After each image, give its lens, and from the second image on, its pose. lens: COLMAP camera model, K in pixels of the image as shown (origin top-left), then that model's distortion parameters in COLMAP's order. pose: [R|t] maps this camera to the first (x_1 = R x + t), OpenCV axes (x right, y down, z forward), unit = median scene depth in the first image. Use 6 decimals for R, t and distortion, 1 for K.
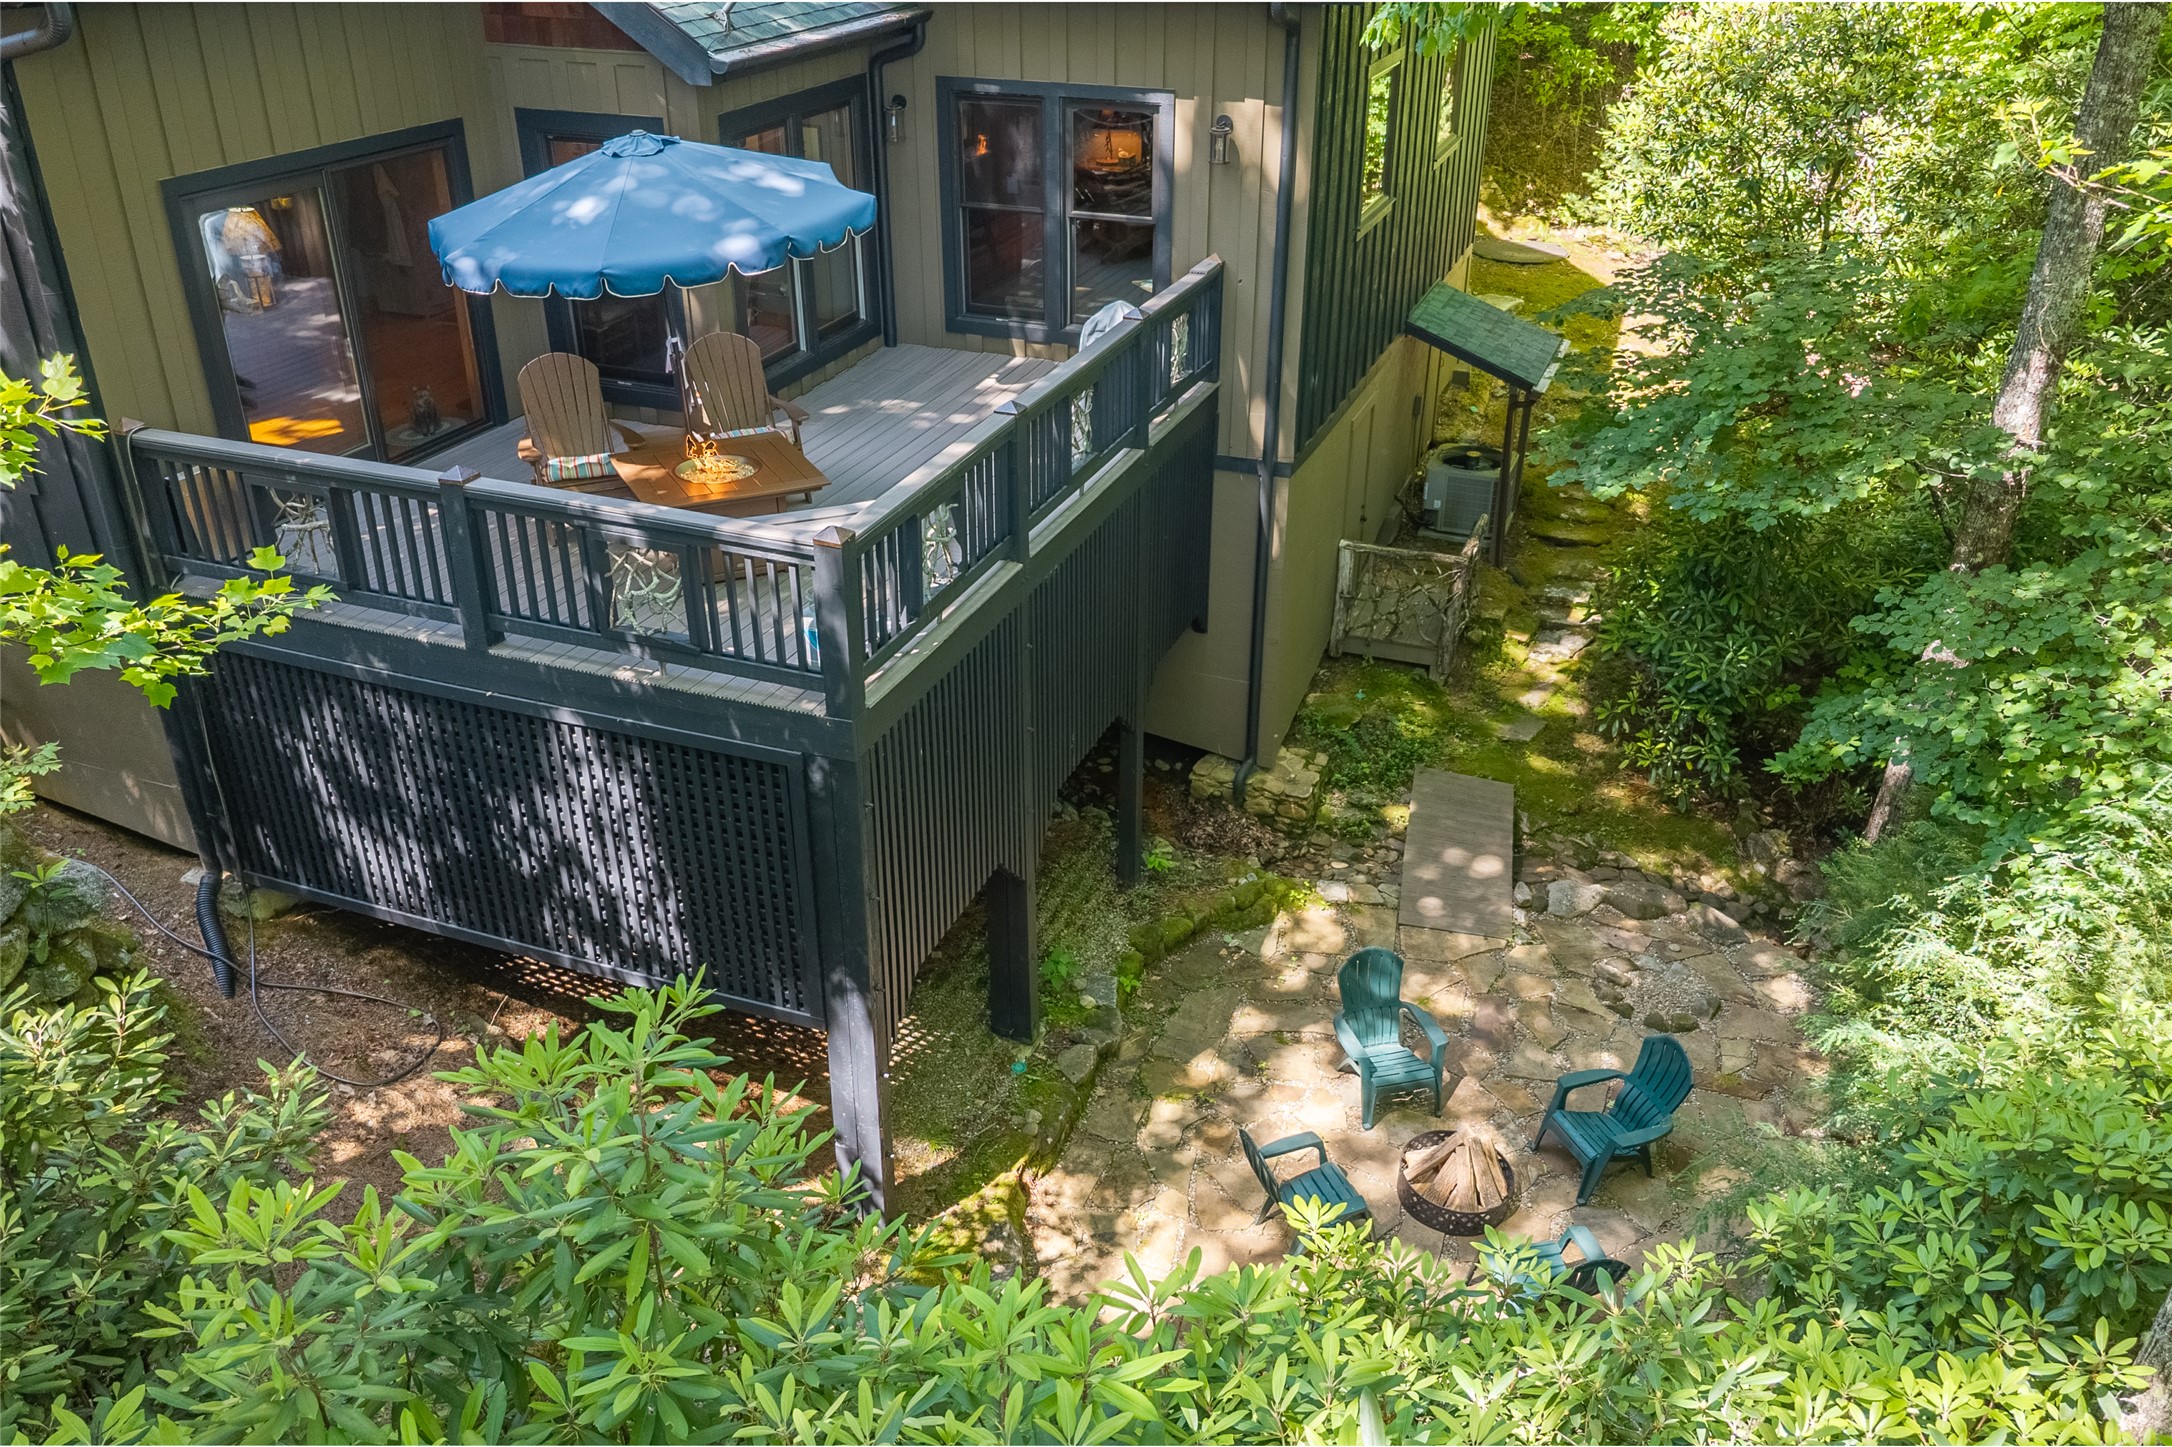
lens RADIAL K [[1722.3, 0, 1084.9], [0, 1722.3, 730.9], [0, 0, 1]] dist [0.053194, -0.067794]
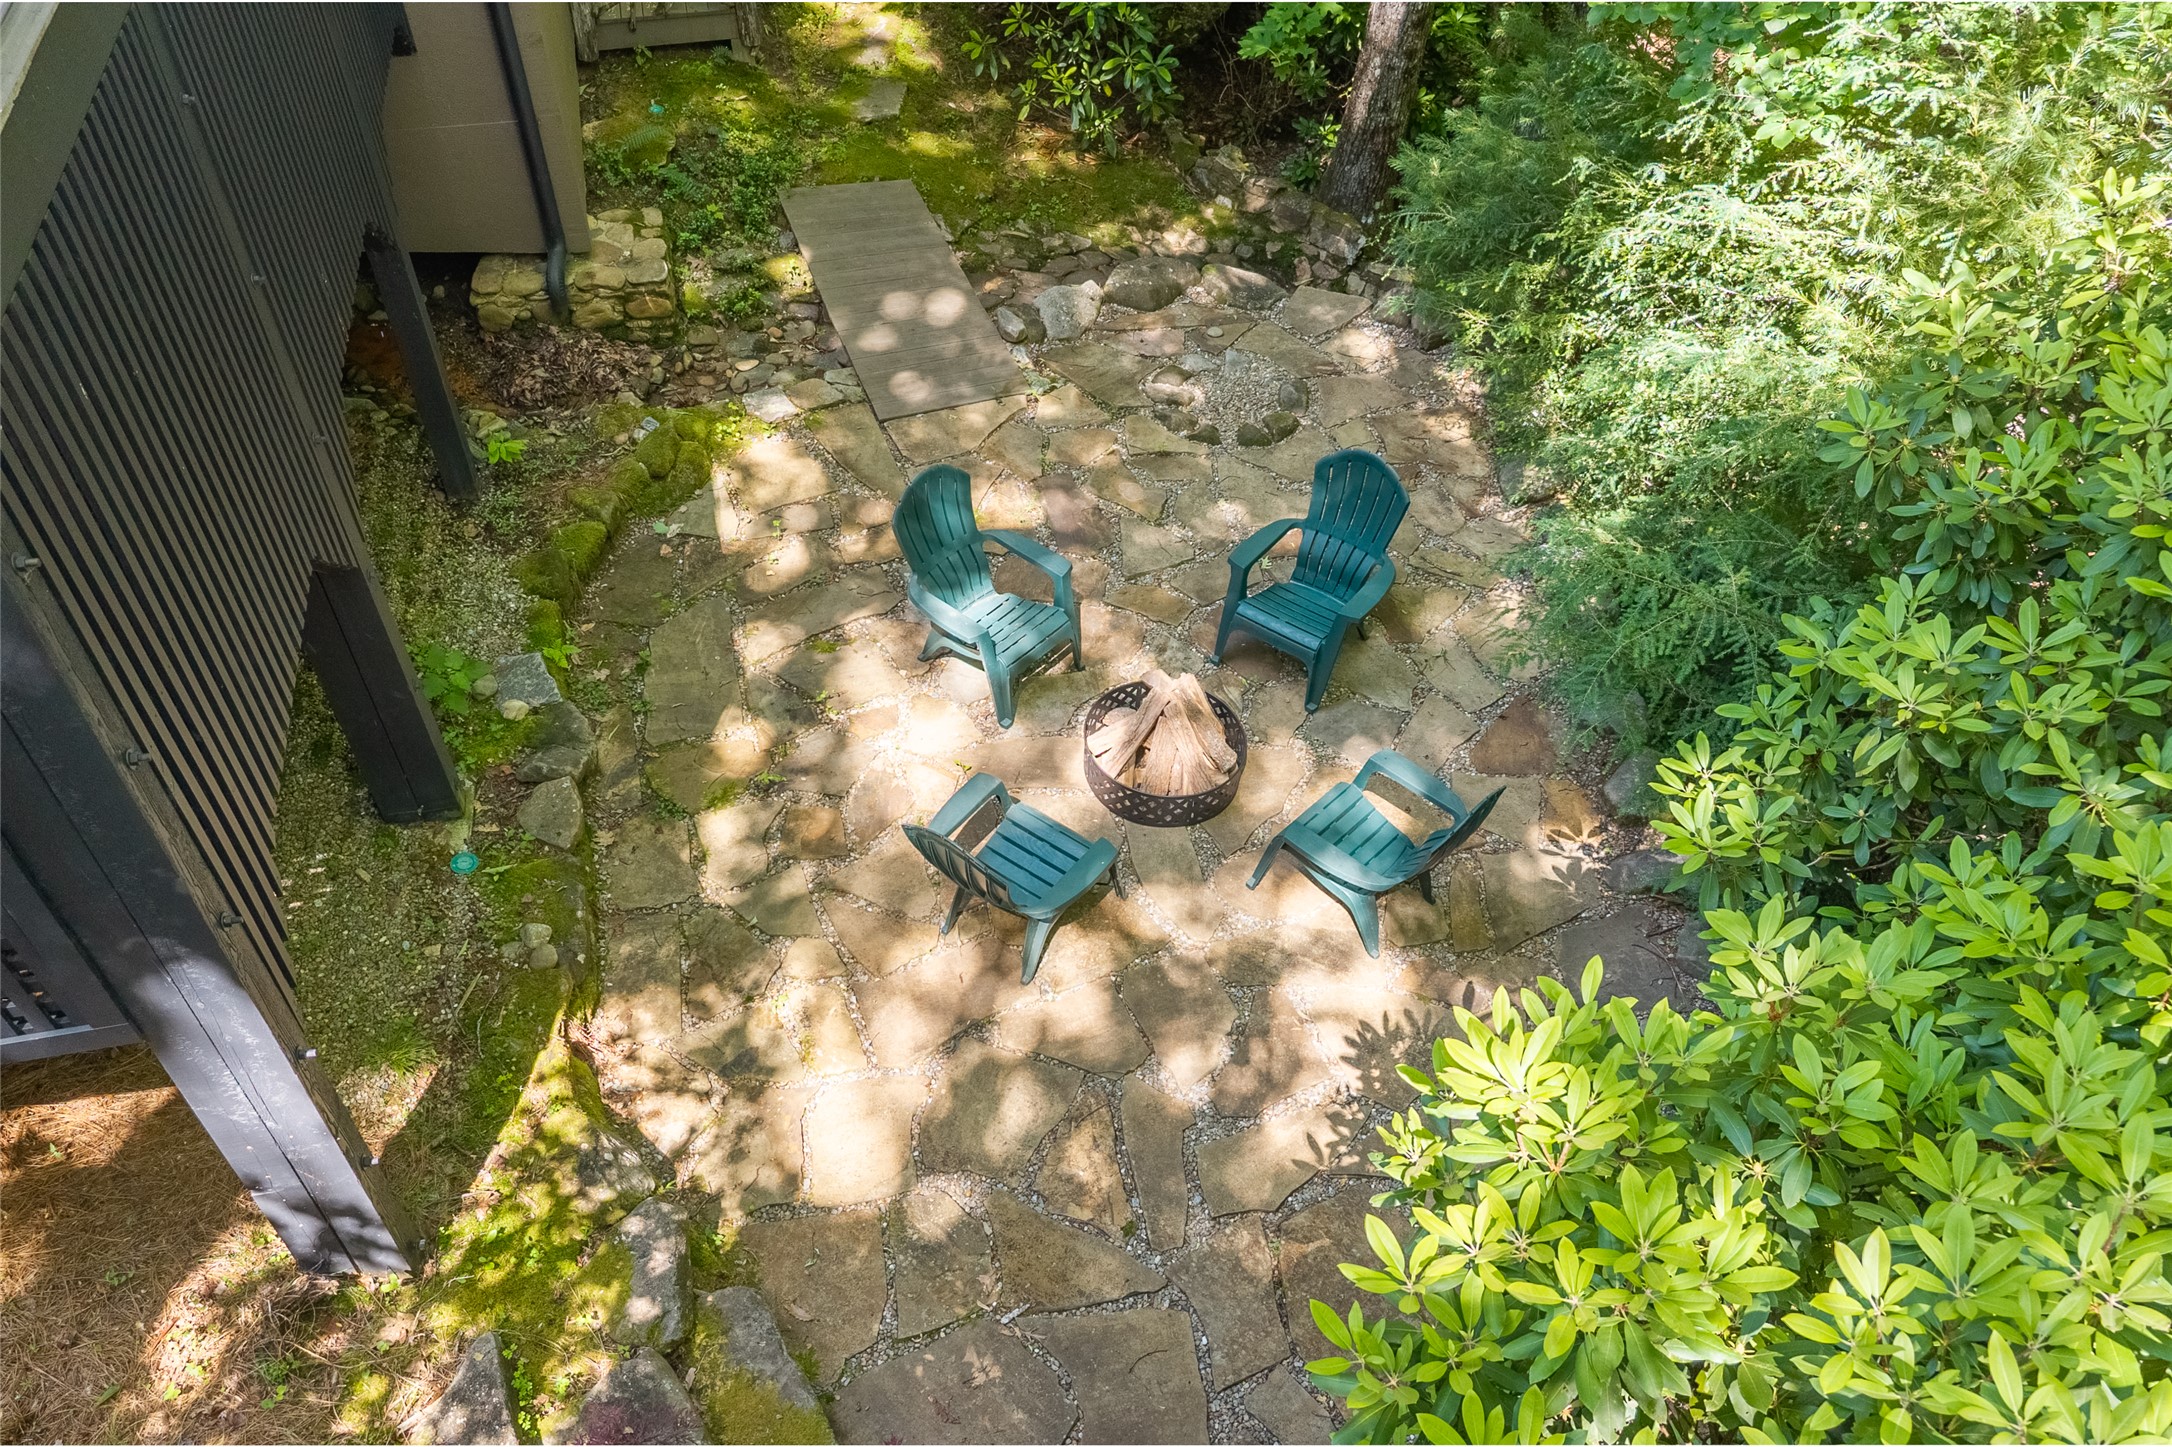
lens RADIAL K [[1722.3, 0, 1085.3], [0, 1722.3, 720.4], [0, 0, 1]] dist [0.053194, -0.067794]
pose [[0.841489, -0.386814, 0.377187, -0.059822], [0.250887, 0.898074, 0.361275, -0.010768], [-0.478488, -0.209377, 0.852766, 0.369074]]
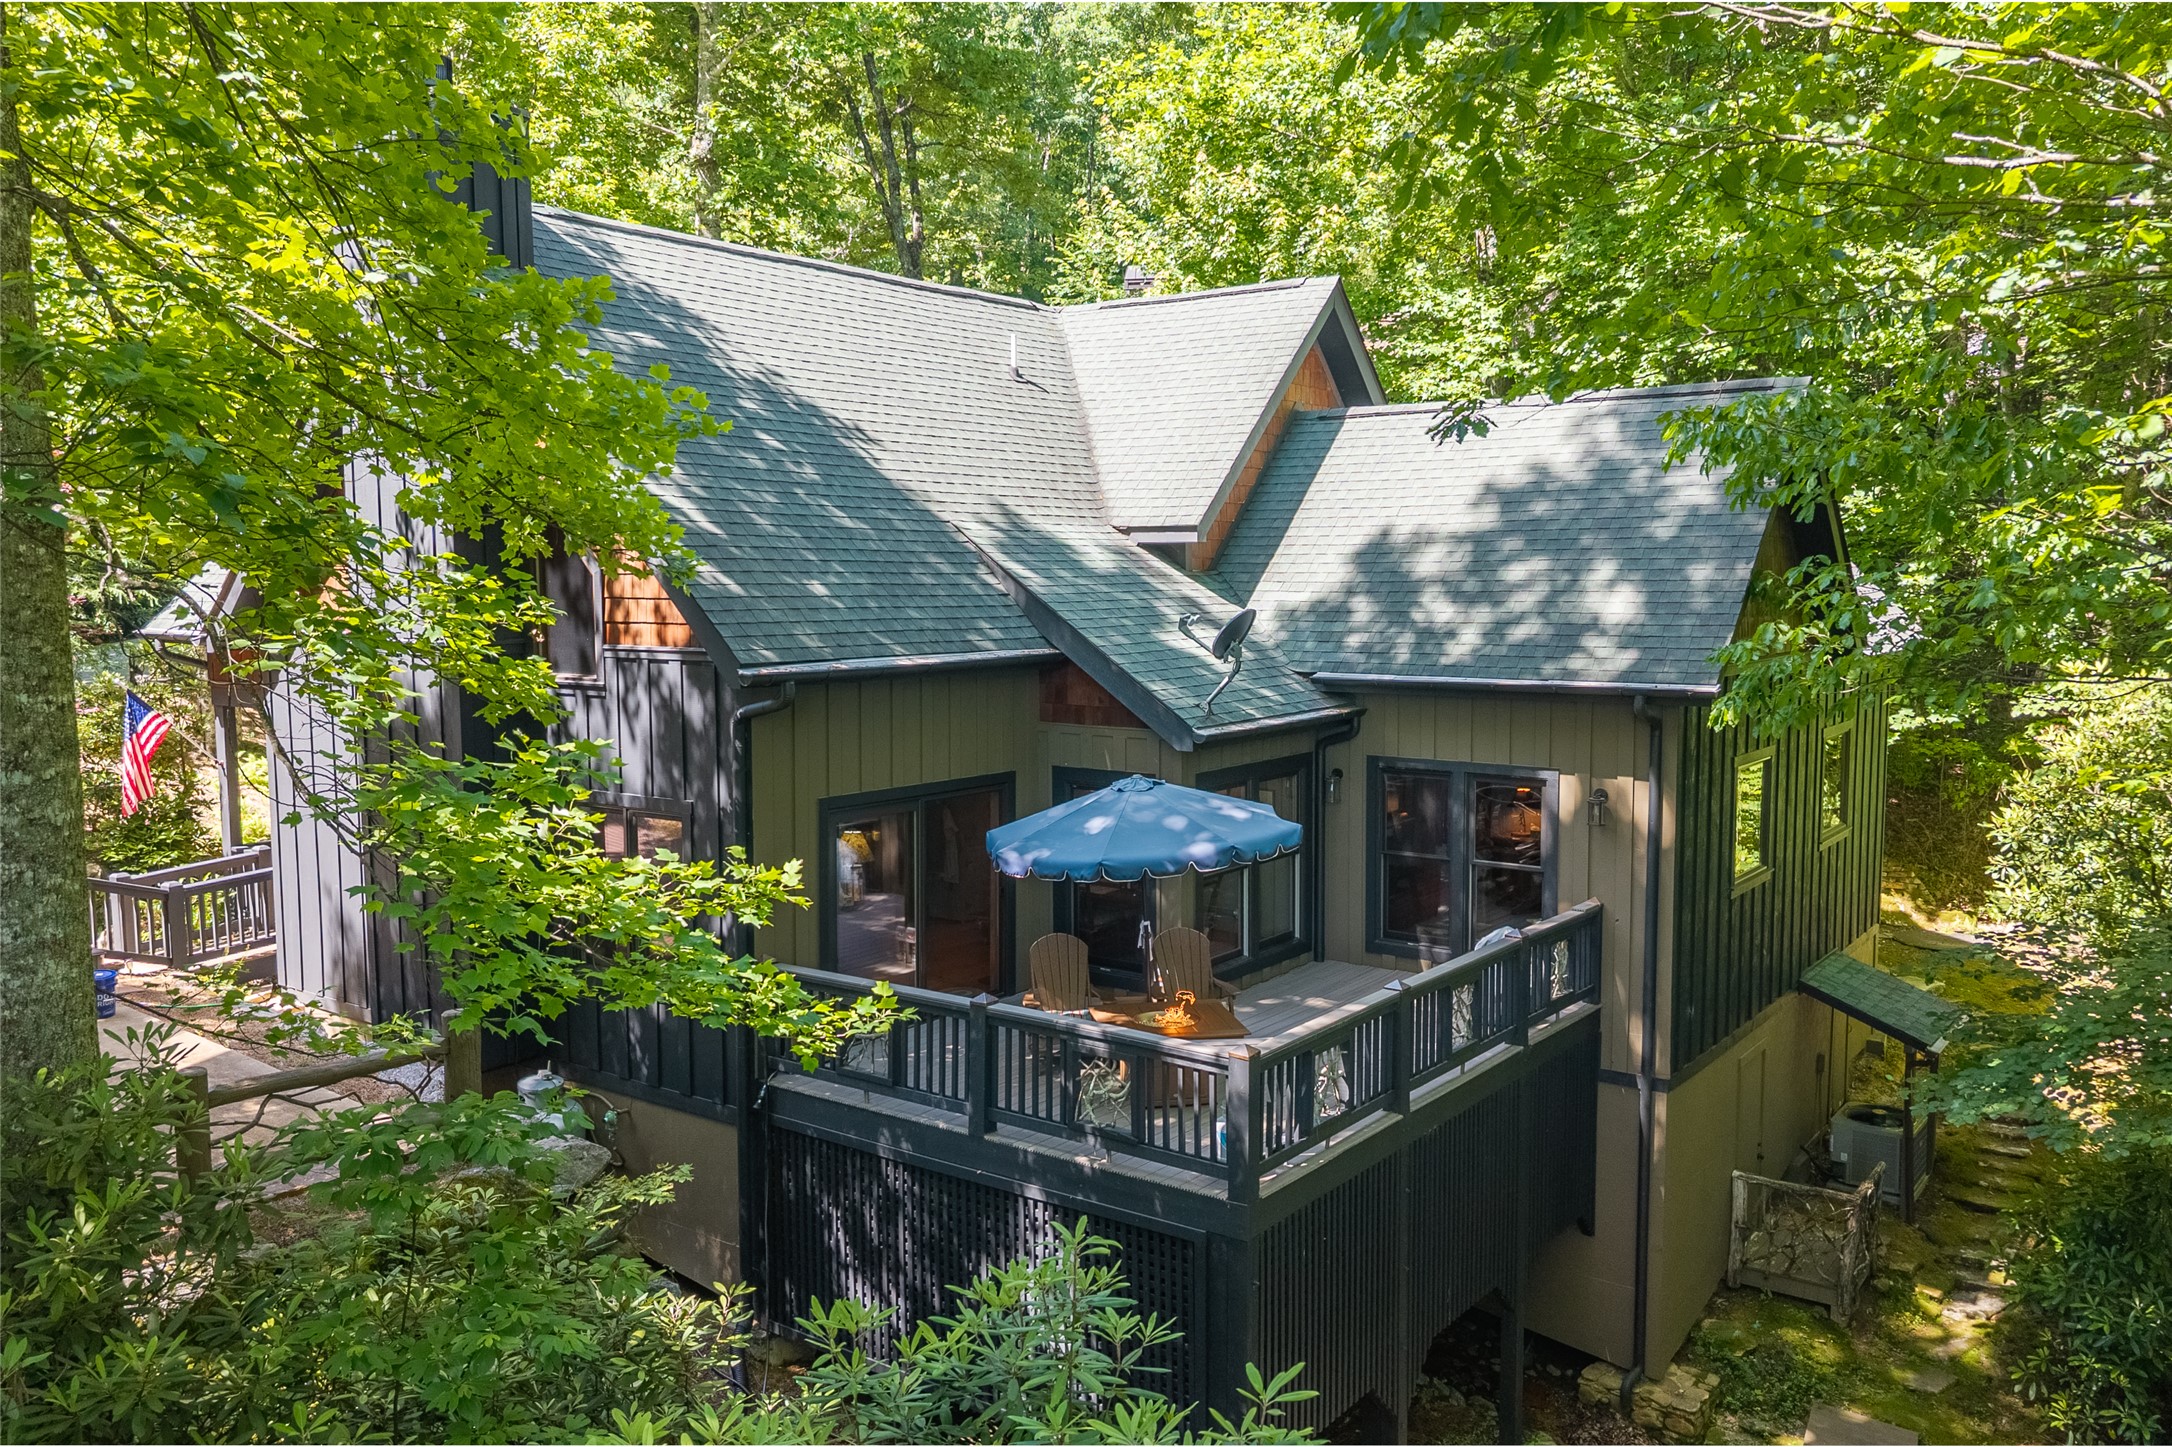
lens RADIAL K [[1722.3, 0, 1090.5], [0, 1722.3, 722.8], [0, 0, 1]] dist [0.053194, -0.067794]
pose [[0.964085, 0.018393, -0.264955, 0.055893], [-0.120200, 0.919803, -0.373517, 0.105105], [0.236836, 0.391950, 0.888979, -0.198858]]
